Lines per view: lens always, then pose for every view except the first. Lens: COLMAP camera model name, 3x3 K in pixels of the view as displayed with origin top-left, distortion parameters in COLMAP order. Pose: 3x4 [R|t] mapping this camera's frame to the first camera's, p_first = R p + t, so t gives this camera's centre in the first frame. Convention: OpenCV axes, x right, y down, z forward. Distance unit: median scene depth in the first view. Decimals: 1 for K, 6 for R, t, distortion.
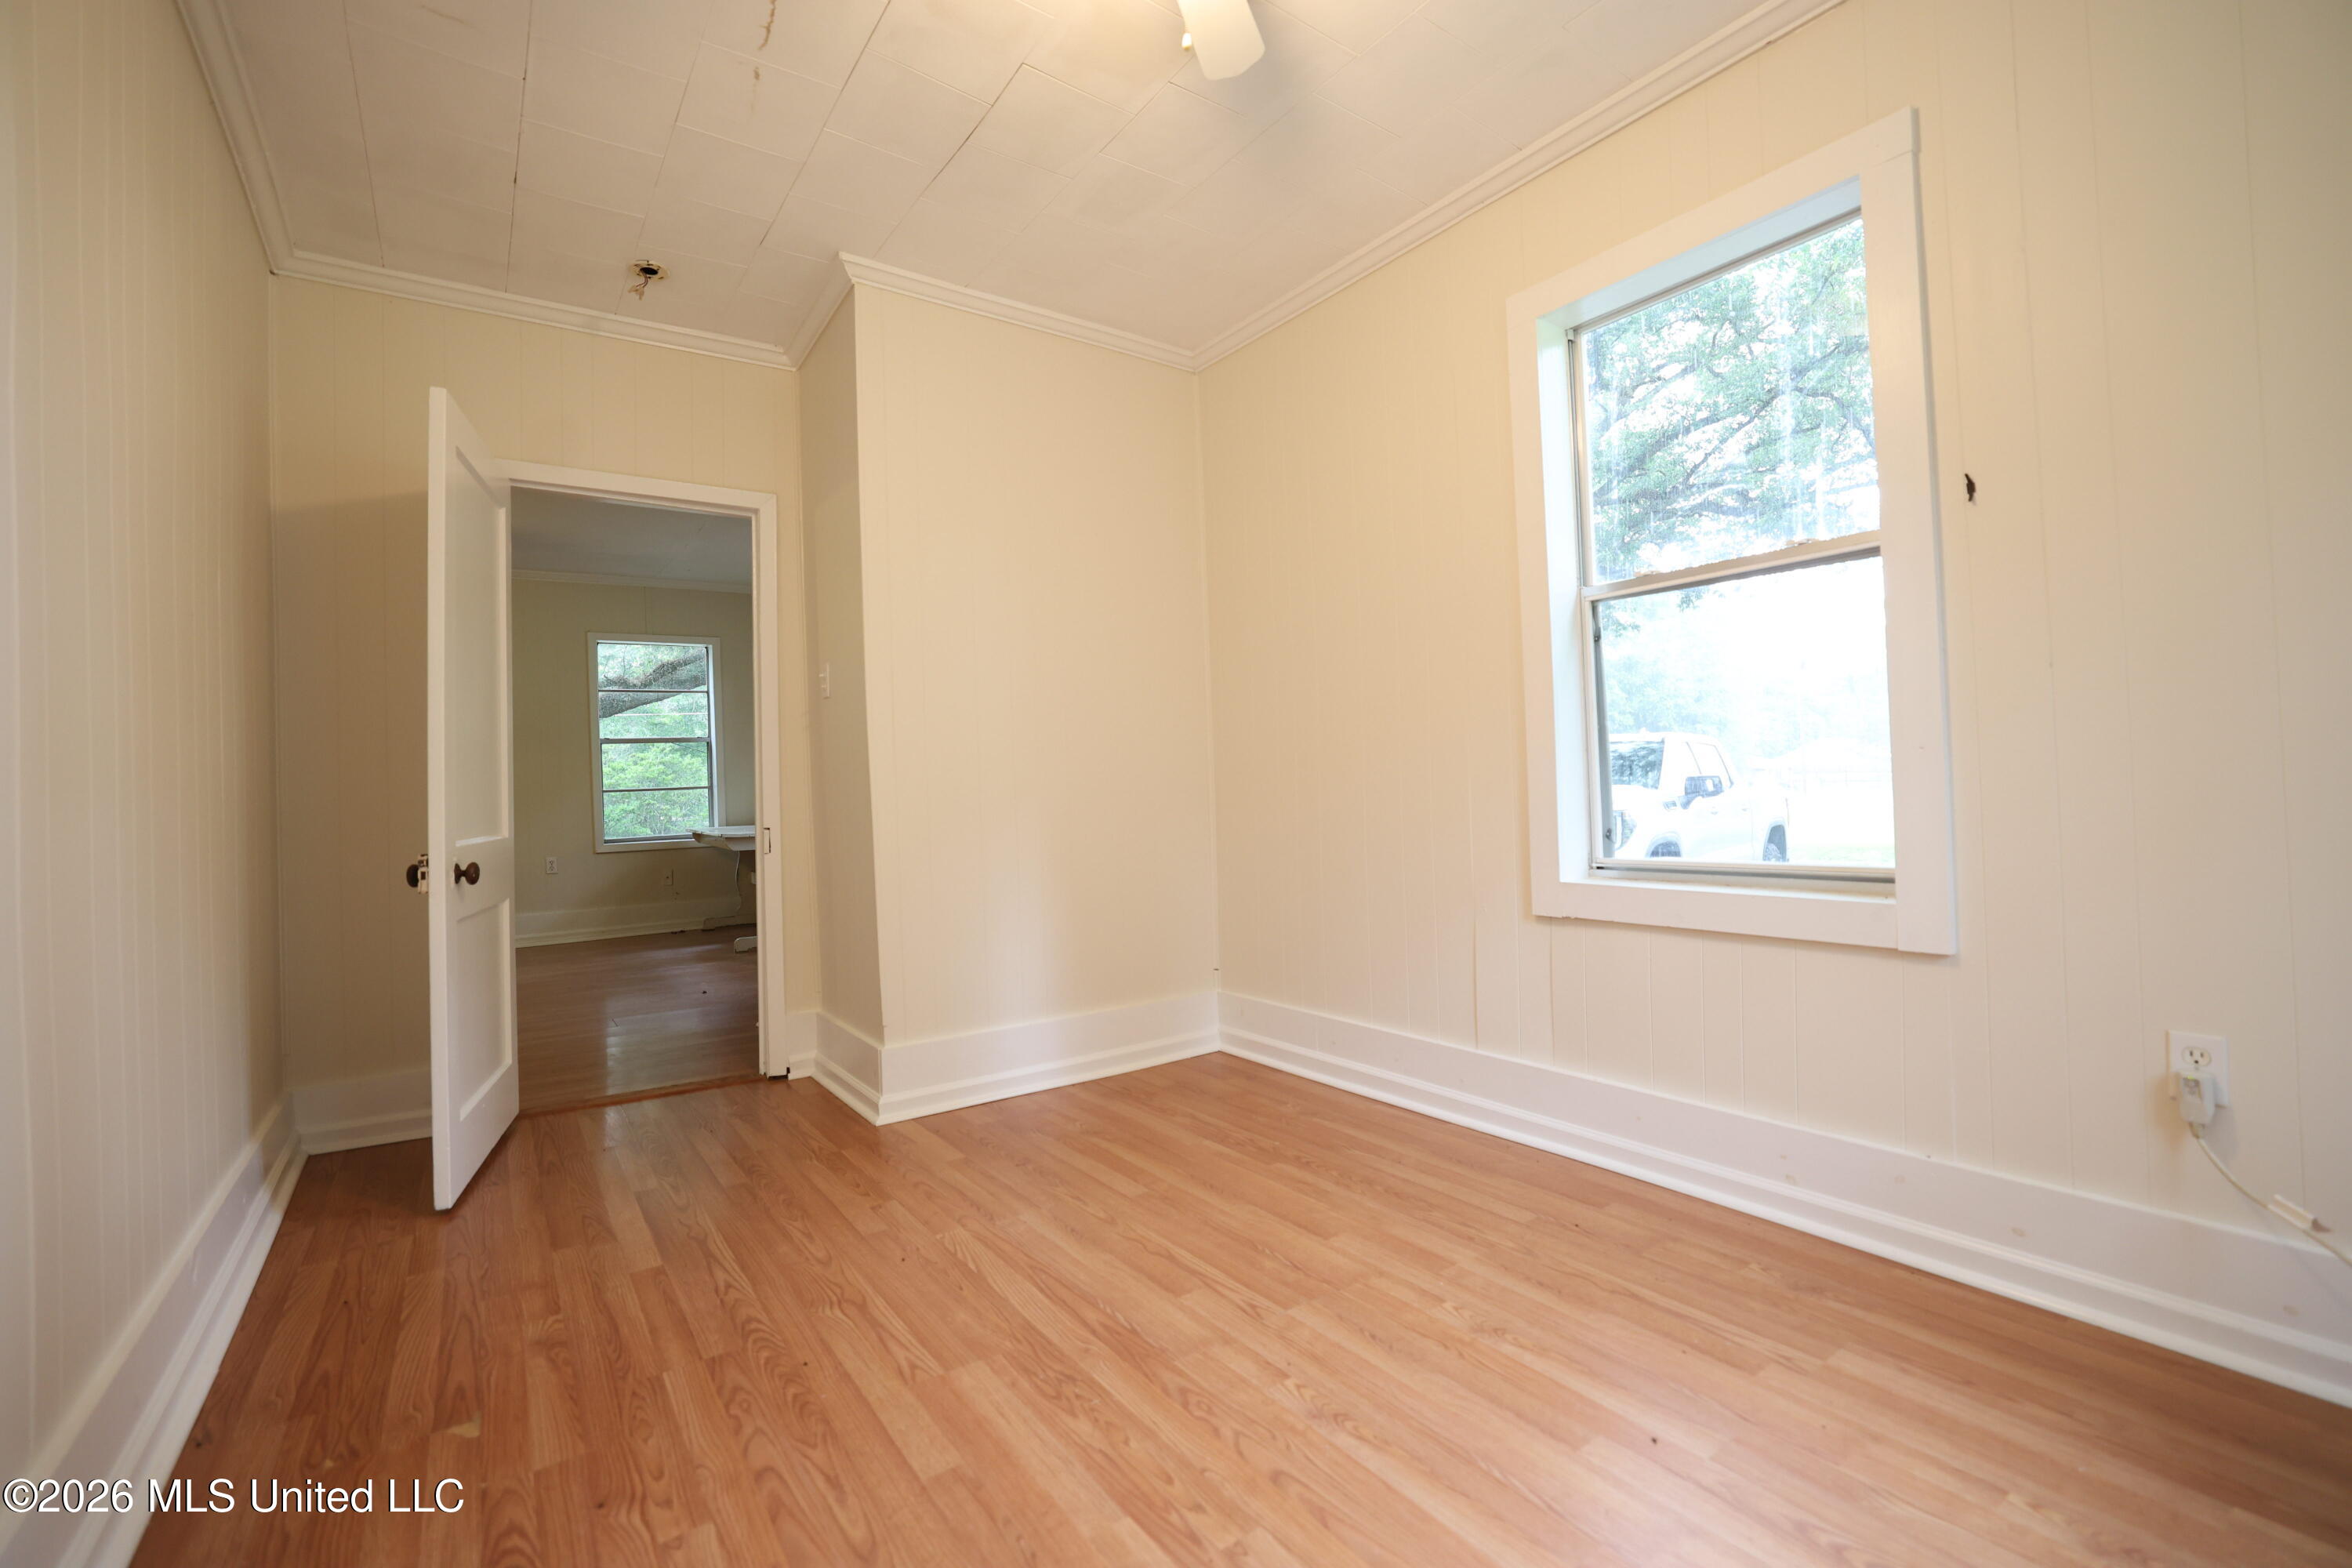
lens RADIAL K [[1009.1, 0, 1172.9], [0, 1009.1, 772.0], [0, 0, 1]] dist [-0.045582, 0.017224]
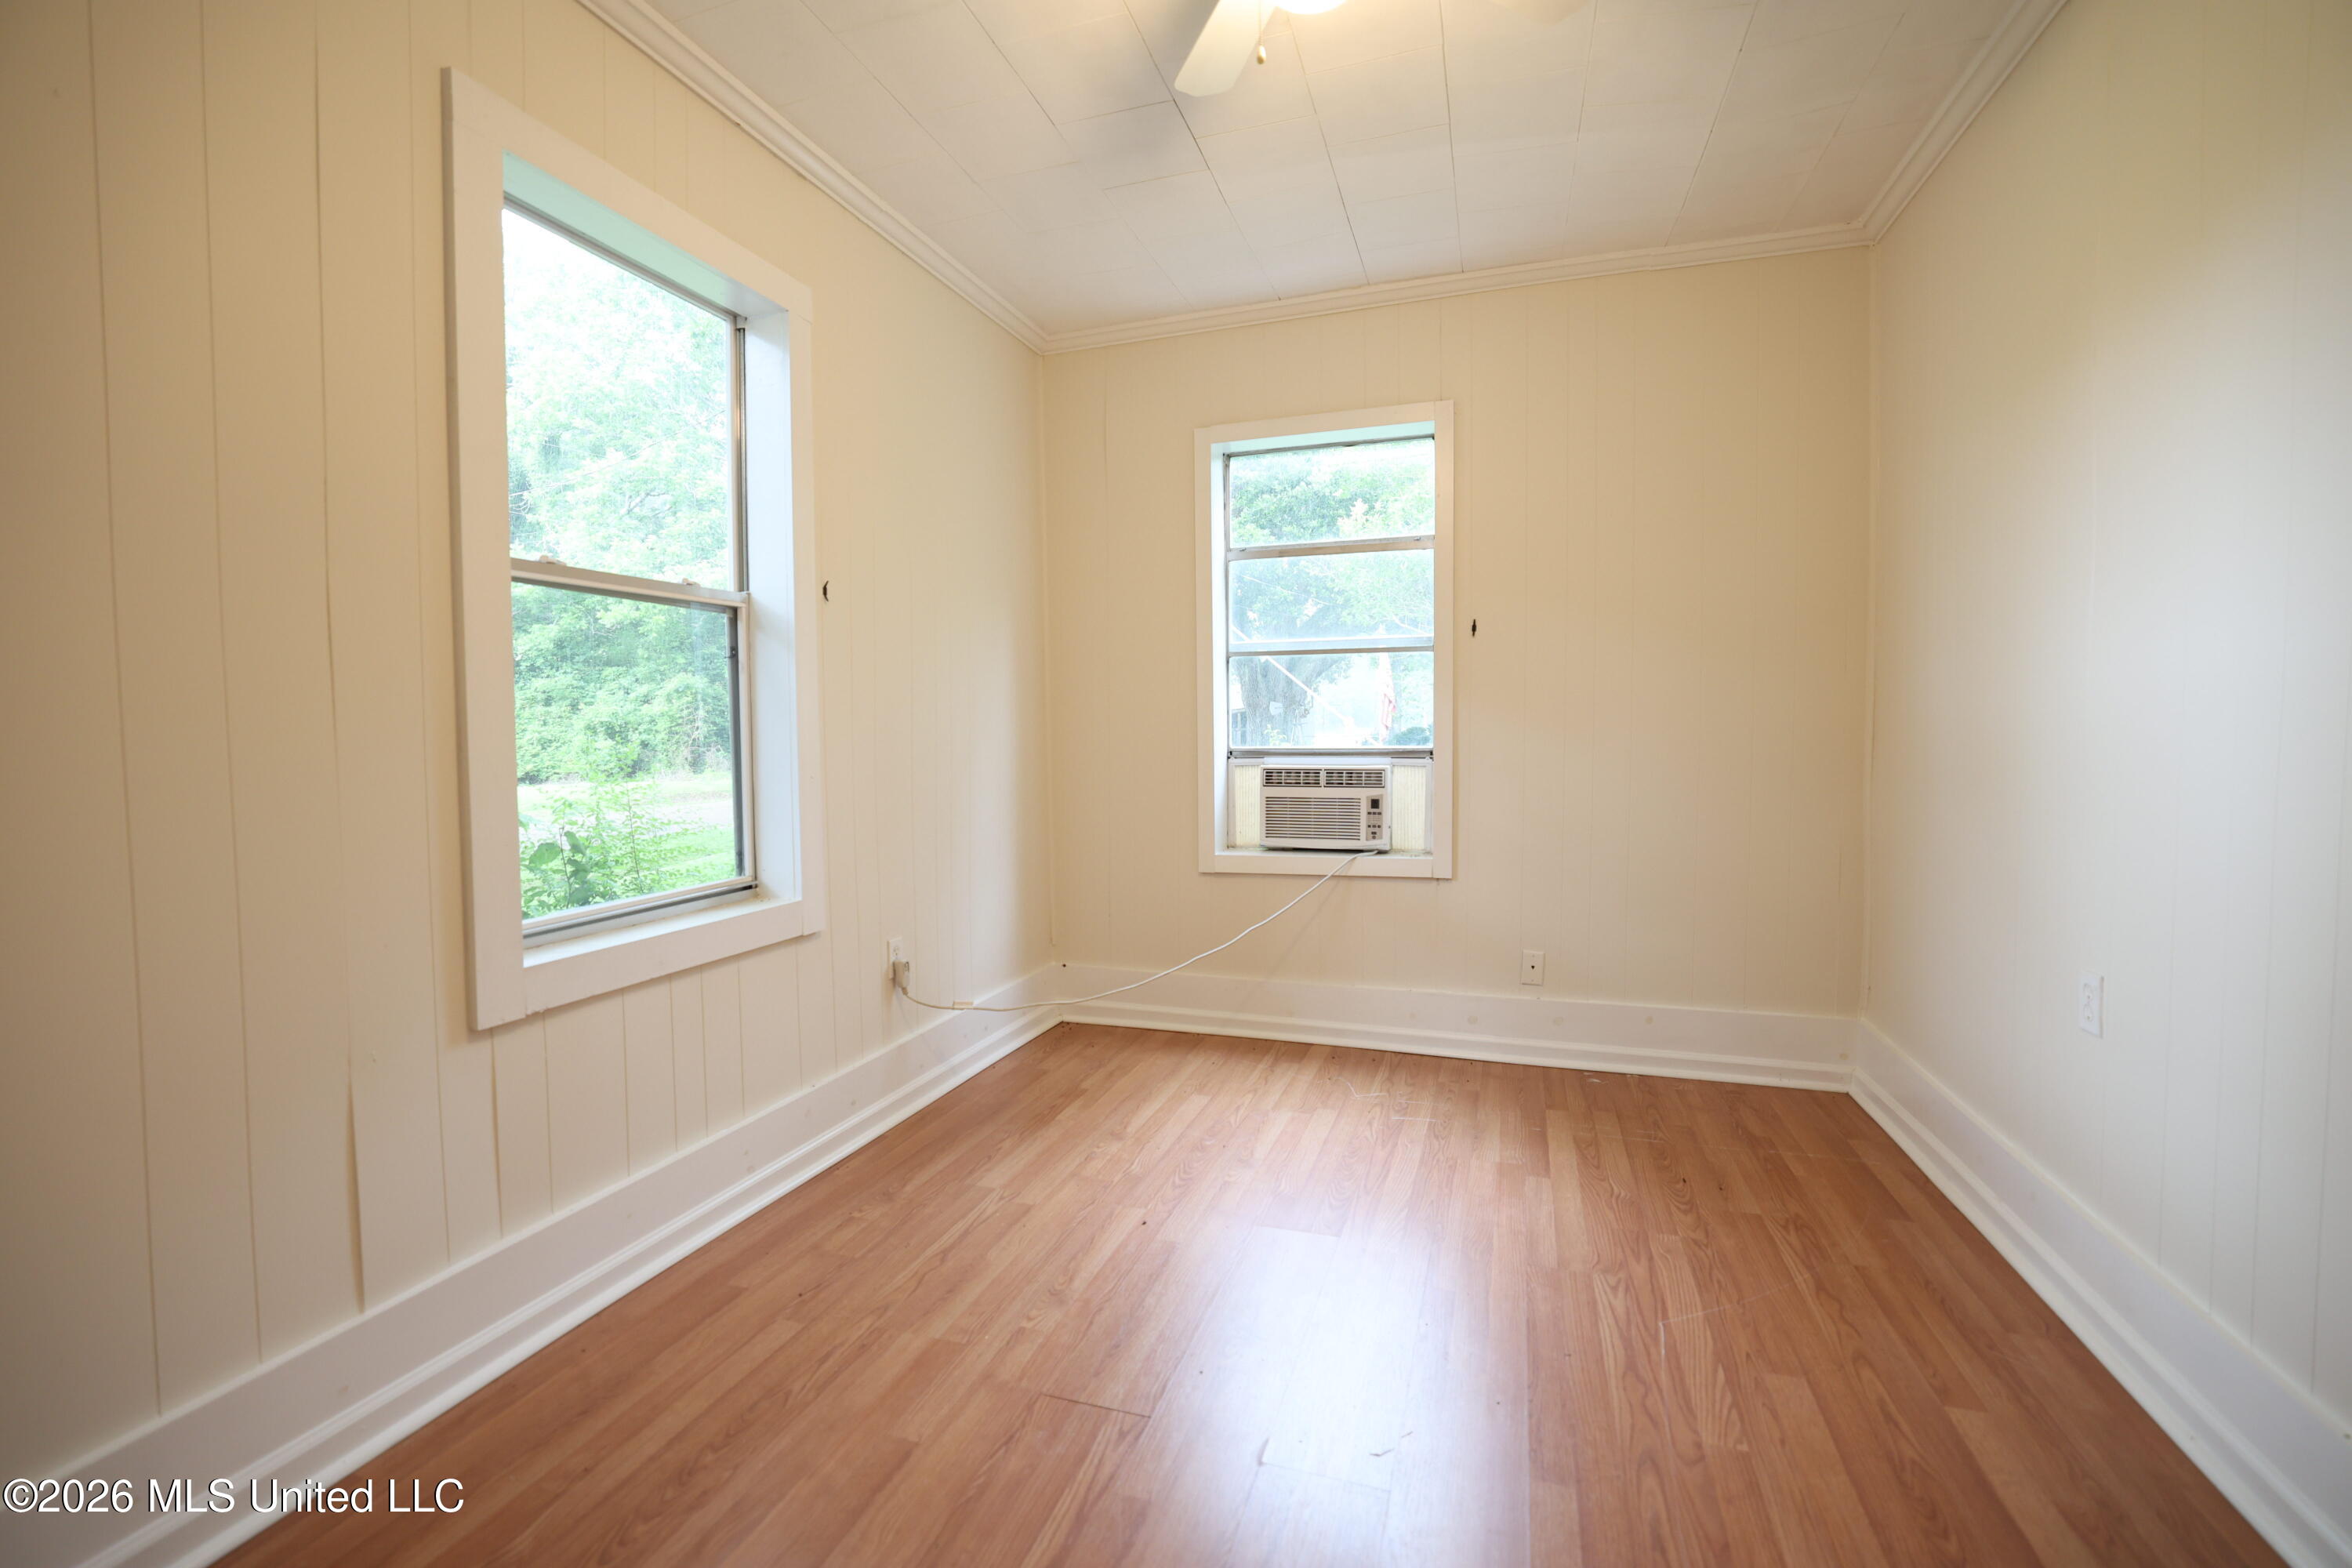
lens RADIAL K [[1009.1, 0, 1172.9], [0, 1009.1, 772.0], [0, 0, 1]] dist [-0.045582, 0.017224]
pose [[-0.591609, 0.000658, 0.806225, -0.768049], [0.016719, 0.999795, 0.011453, -0.049364], [-0.806052, 0.020255, -0.591498, 1.775459]]
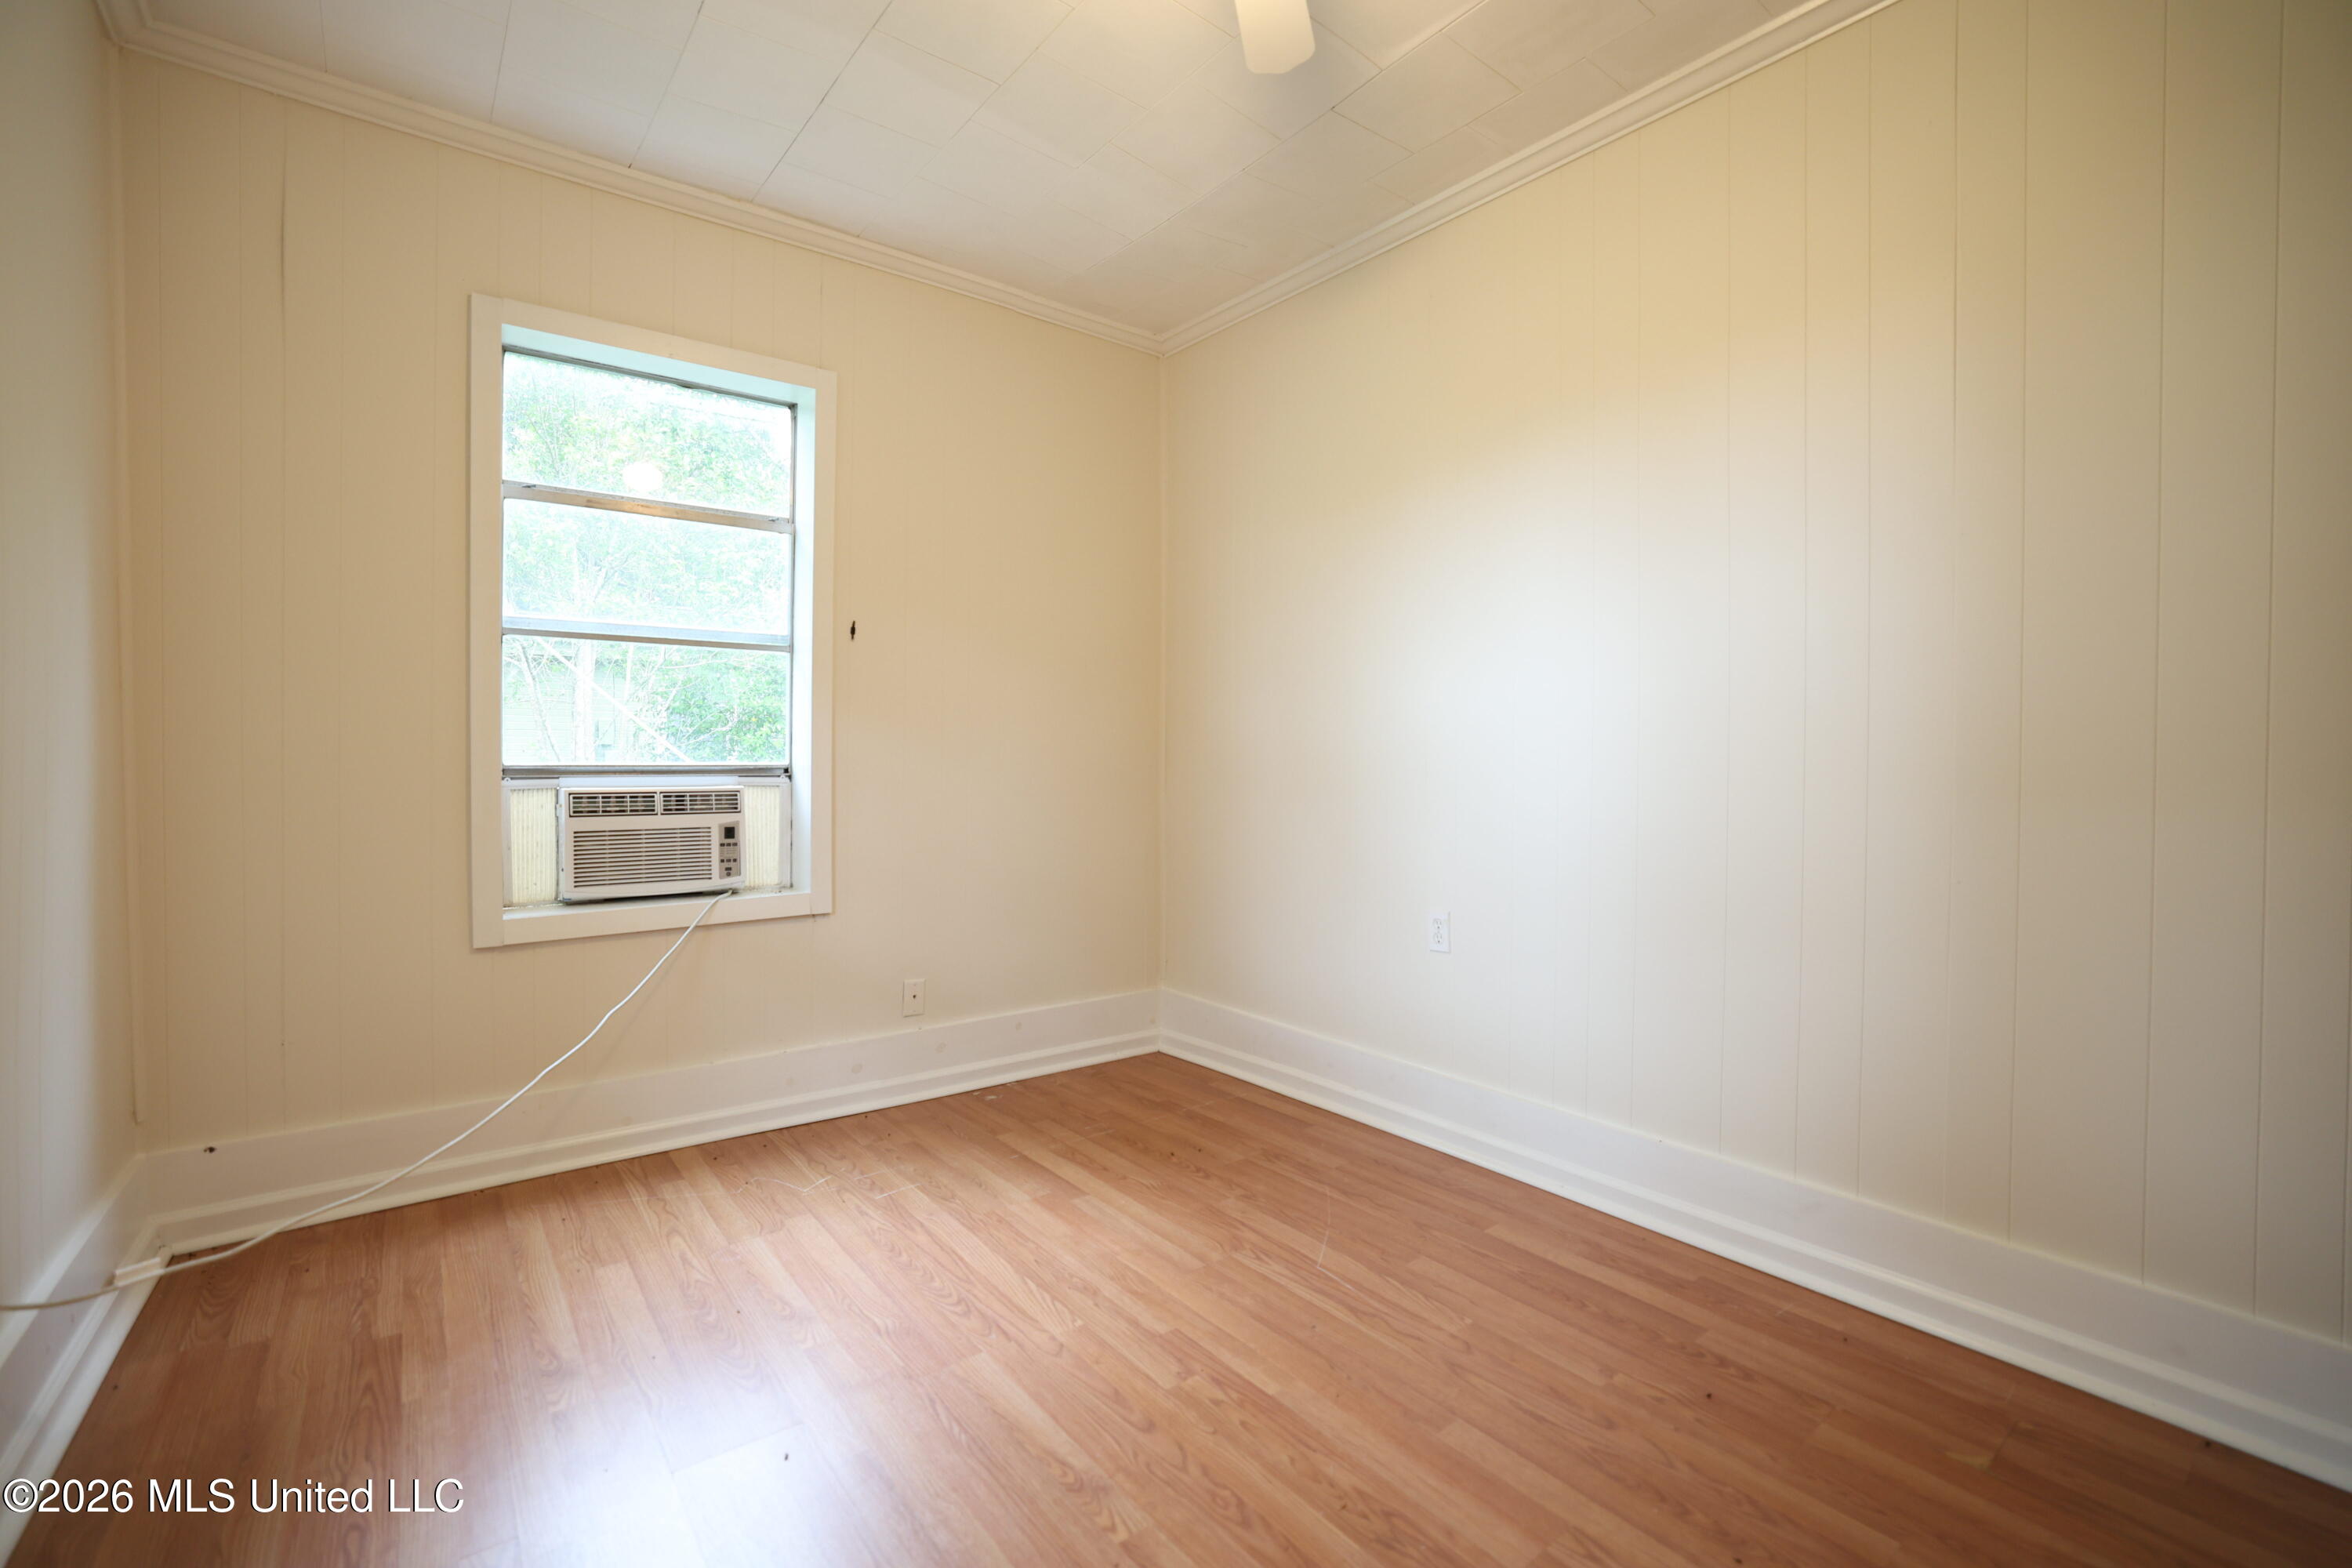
lens RADIAL K [[1009.1, 0, 1172.9], [0, 1009.1, 772.0], [0, 0, 1]] dist [-0.045582, 0.017224]
pose [[-0.998486, 0.027523, -0.047634, 0.101708], [0.027401, 0.999619, 0.003214, -0.038901], [0.047704, 0.001904, -0.998860, 1.946950]]
